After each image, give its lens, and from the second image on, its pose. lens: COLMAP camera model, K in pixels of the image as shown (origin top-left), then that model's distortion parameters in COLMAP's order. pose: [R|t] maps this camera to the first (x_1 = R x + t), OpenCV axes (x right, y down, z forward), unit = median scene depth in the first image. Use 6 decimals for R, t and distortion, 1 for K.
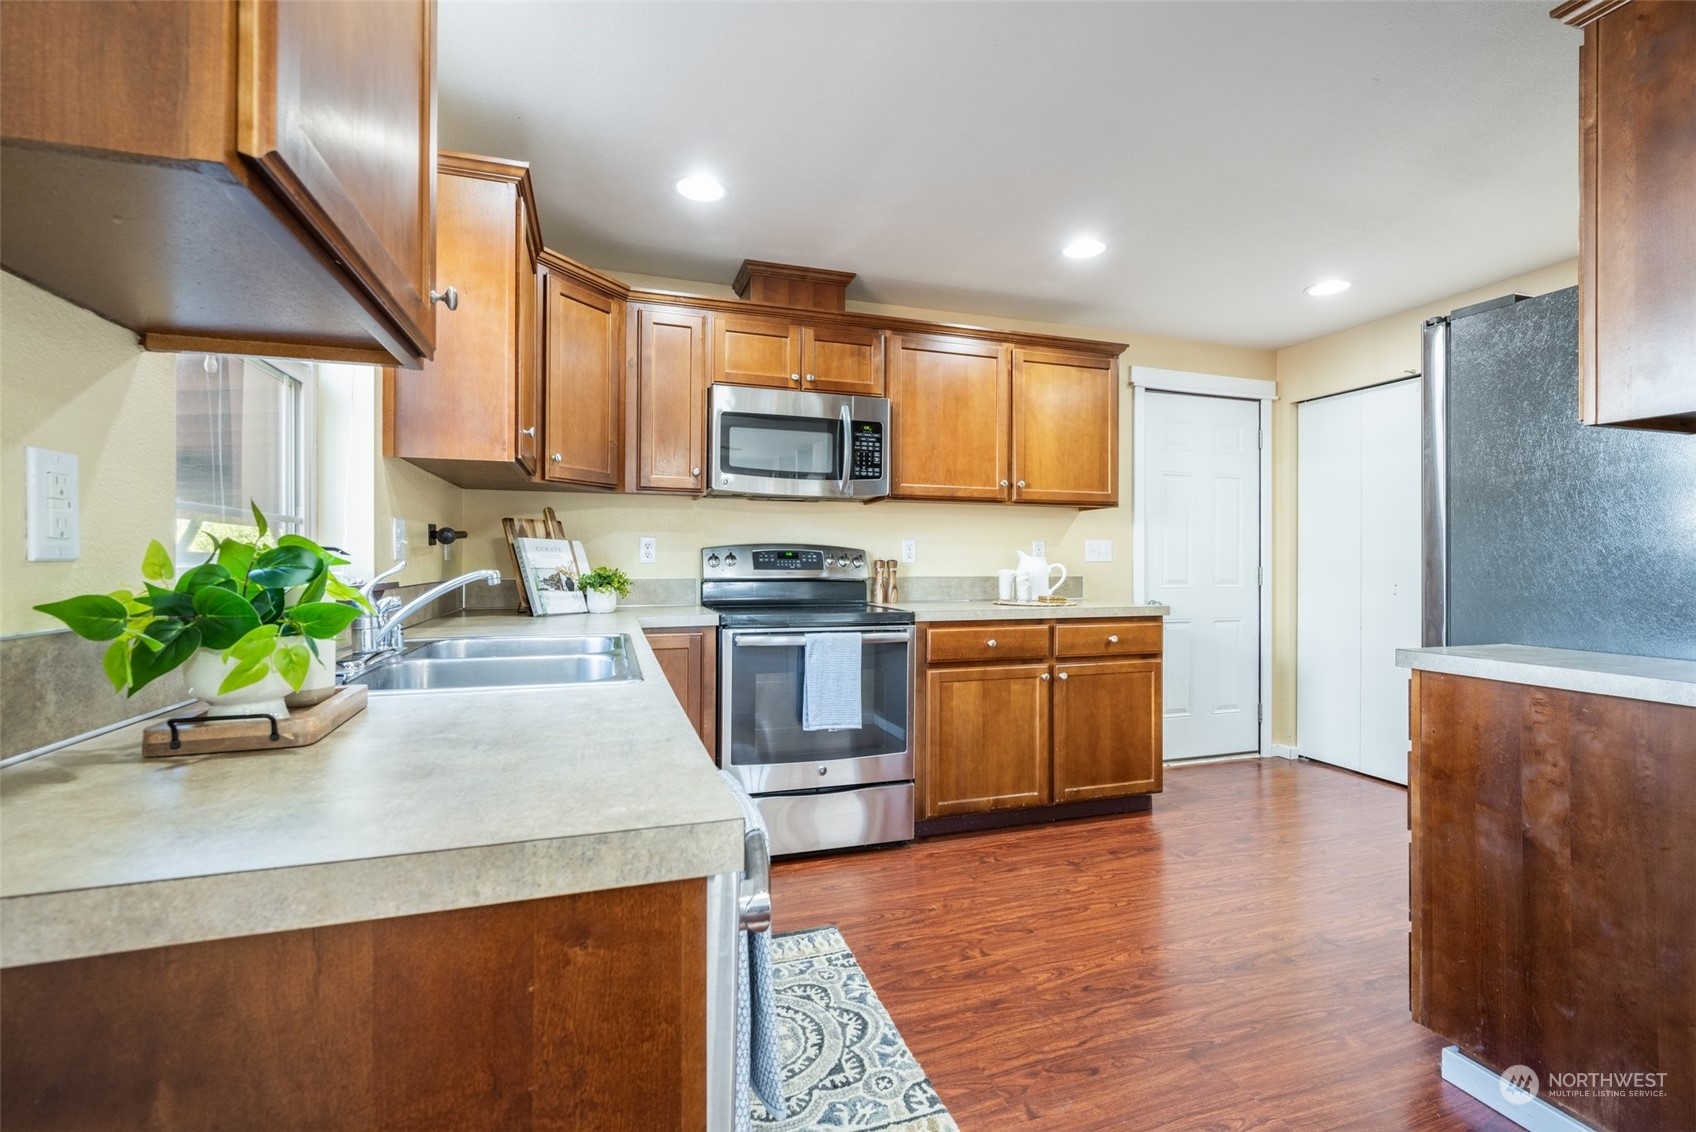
lens RADIAL K [[729.6, 0, 842.7], [0, 729.6, 562.1], [0, 0, 1]] dist [0.002578, -0.000035]
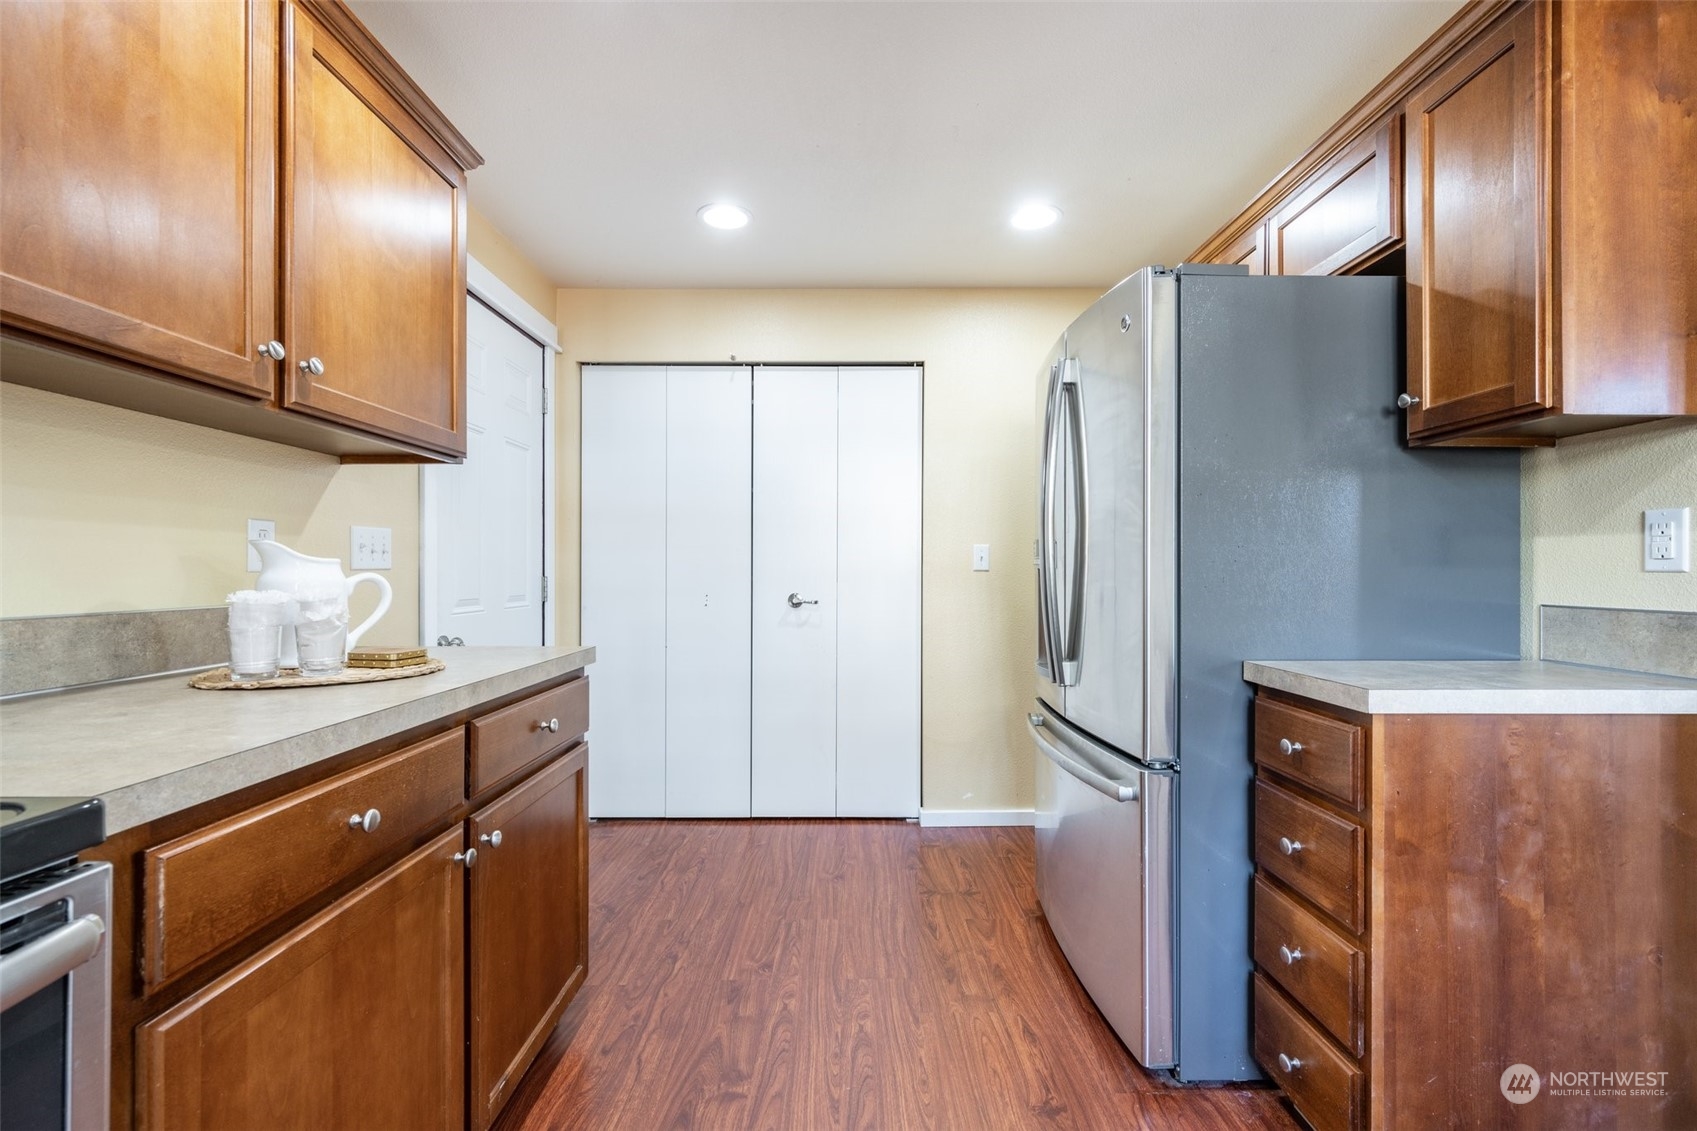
lens RADIAL K [[730.0, 0, 853.1], [0, 730.0, 570.2], [0, 0, 1]] dist [0.002578, -0.000035]
pose [[0.298416, -0.002941, 0.954431, -0.083087], [0.002433, 0.999994, 0.002321, -0.000535], [-0.954433, 0.001630, 0.298421, 1.409400]]
